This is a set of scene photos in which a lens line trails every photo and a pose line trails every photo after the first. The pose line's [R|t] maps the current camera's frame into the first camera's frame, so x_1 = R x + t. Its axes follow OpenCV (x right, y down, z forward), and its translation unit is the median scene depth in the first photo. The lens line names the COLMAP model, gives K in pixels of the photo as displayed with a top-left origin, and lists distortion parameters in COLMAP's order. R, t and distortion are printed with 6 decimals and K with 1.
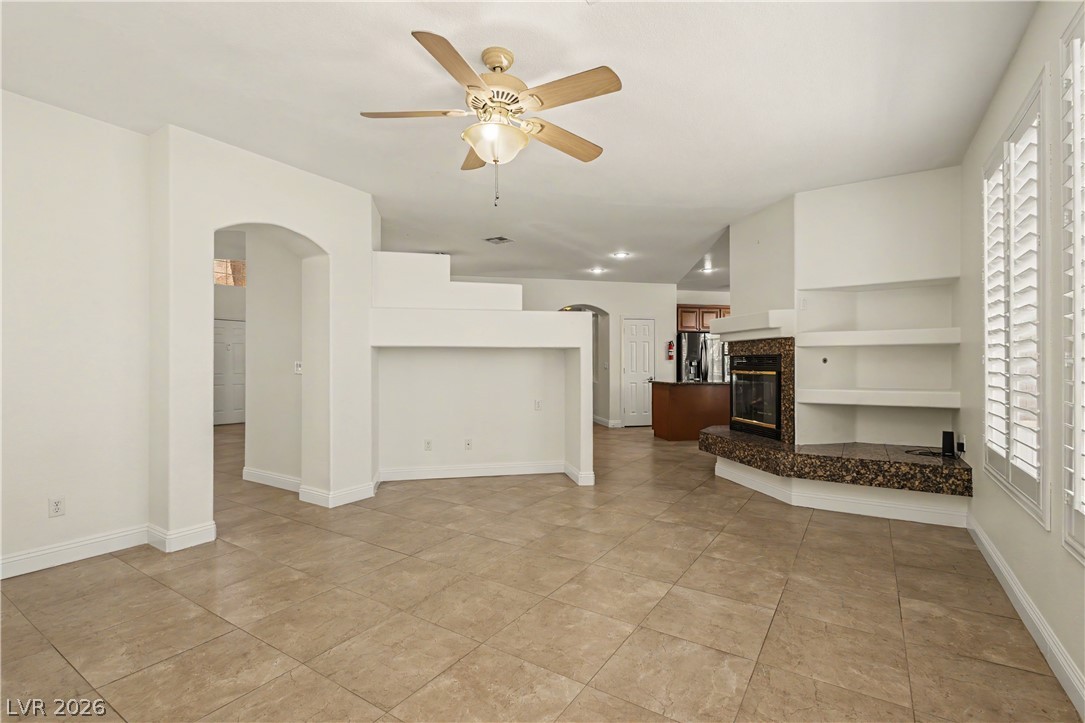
lens RADIAL K [[508.2, 0, 536.5], [0, 508.2, 362.1], [0, 0, 1]] dist [0.004247, -0.001216]
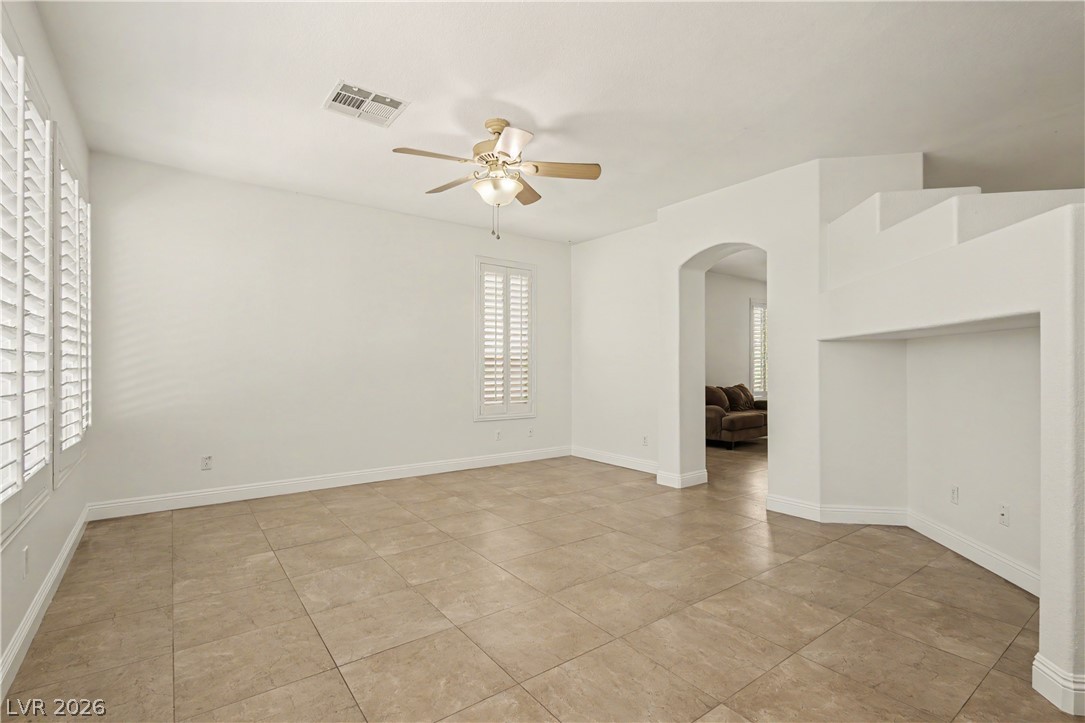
lens RADIAL K [[508.2, 0, 539.1], [0, 508.2, 363.8], [0, 0, 1]] dist [0.004247, -0.001216]
pose [[-0.358689, -0.003482, -0.933451, 1.167729], [0.000722, 0.999992, -0.004007, 0.024066], [0.933457, -0.002111, -0.358683, 1.679802]]
